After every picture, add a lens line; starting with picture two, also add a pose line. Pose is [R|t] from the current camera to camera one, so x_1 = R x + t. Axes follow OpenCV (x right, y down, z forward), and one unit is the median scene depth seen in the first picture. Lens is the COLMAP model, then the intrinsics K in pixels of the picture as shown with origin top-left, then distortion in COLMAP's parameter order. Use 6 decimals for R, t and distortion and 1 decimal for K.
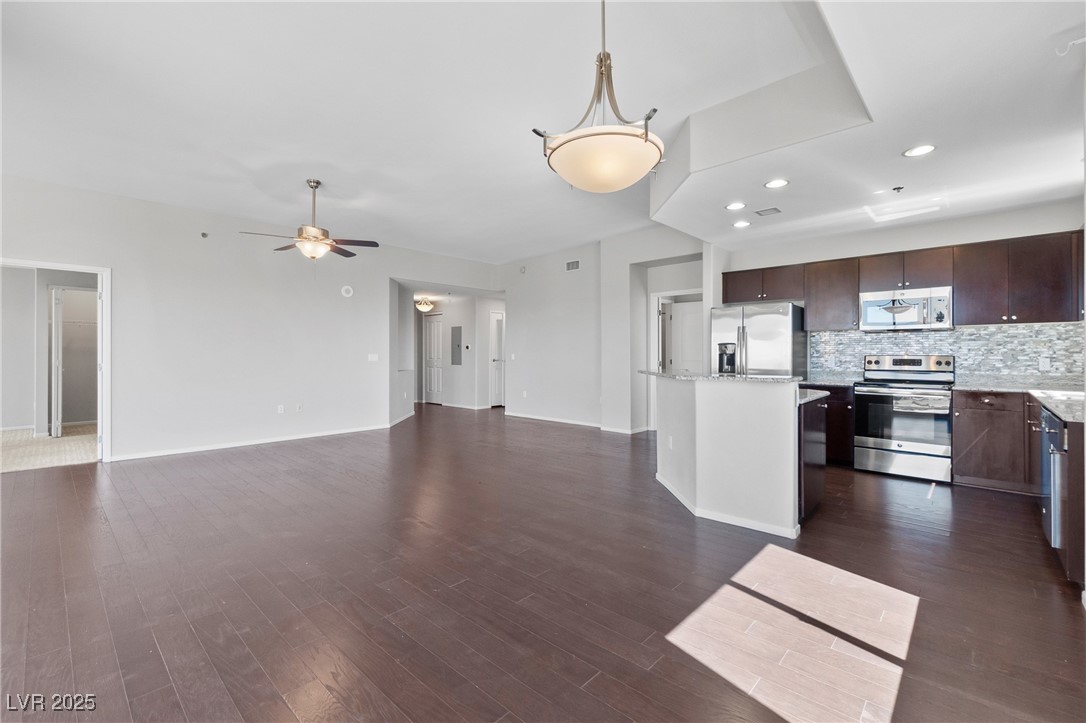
lens RADIAL K [[469.5, 0, 549.8], [0, 469.5, 351.8], [0, 0, 1]] dist [-0.007057, 0.003723]
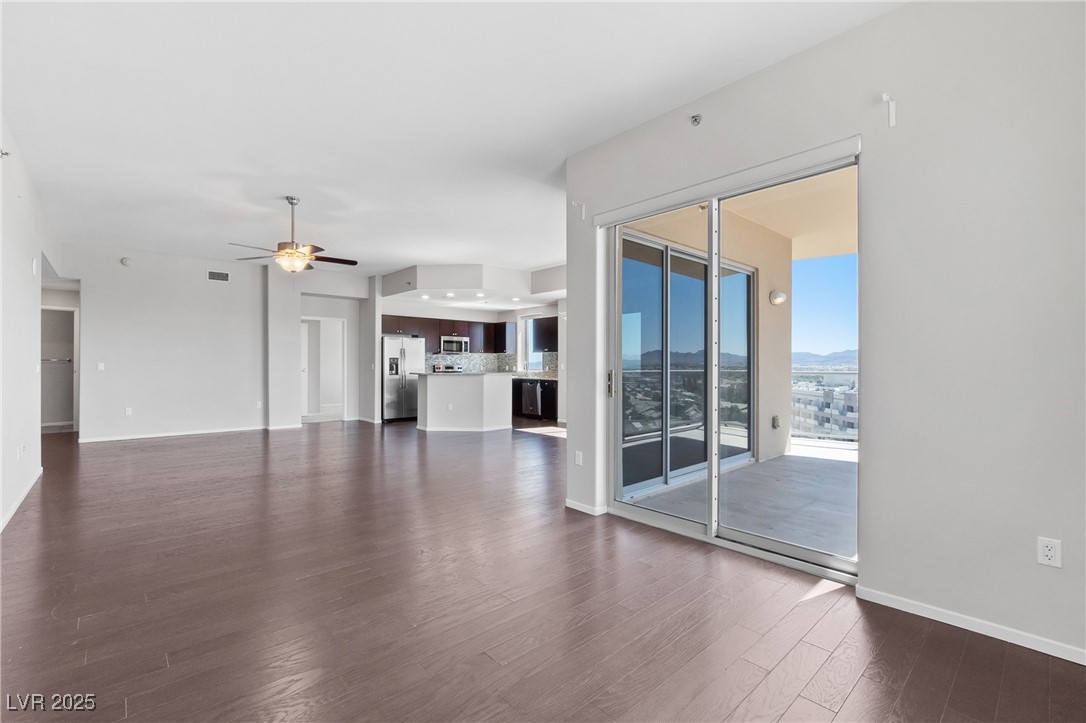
lens RADIAL K [[469.5, 0, 542.5], [0, 469.5, 362.9], [0, 0, 1]] dist [-0.007057, 0.003723]
pose [[0.089299, 0.005431, 0.995990, -1.527939], [-0.006255, 0.999968, -0.004892, 0.006793], [-0.995985, -0.005793, 0.089330, 0.360757]]
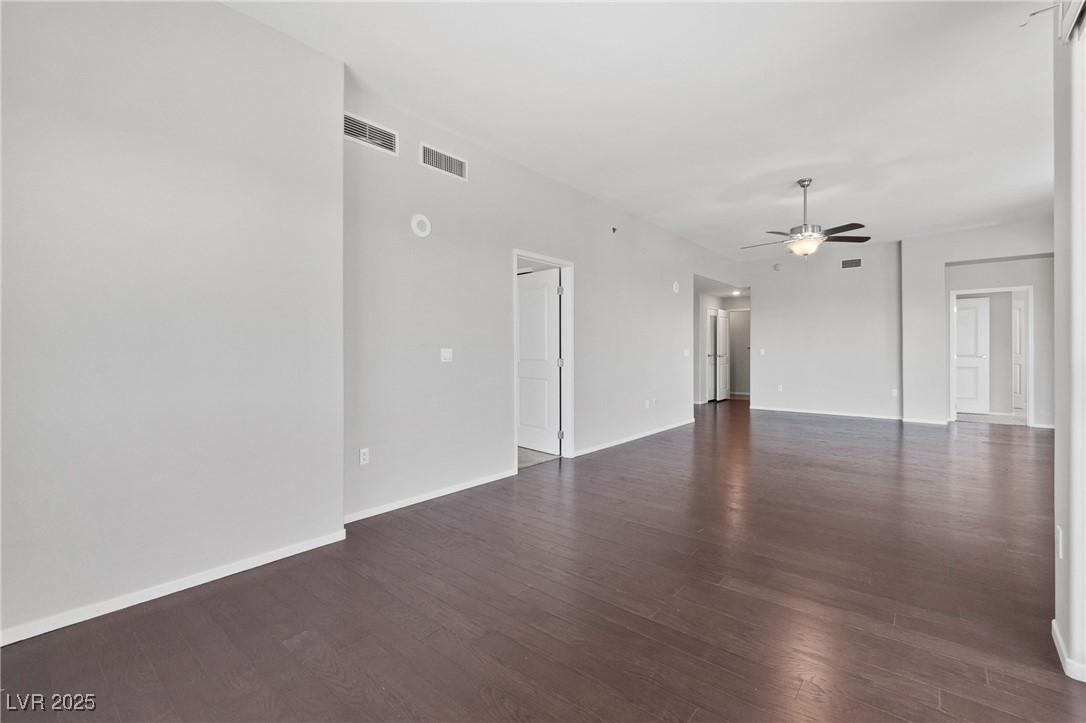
lens RADIAL K [[469.5, 0, 551.1], [0, 469.5, 355.1], [0, 0, 1]] dist [-0.007057, 0.003723]
pose [[0.998681, -0.001754, 0.051320, -1.138238], [0.001143, 0.999928, 0.011926, 0.008703], [-0.051337, -0.011852, 0.998611, -0.001991]]
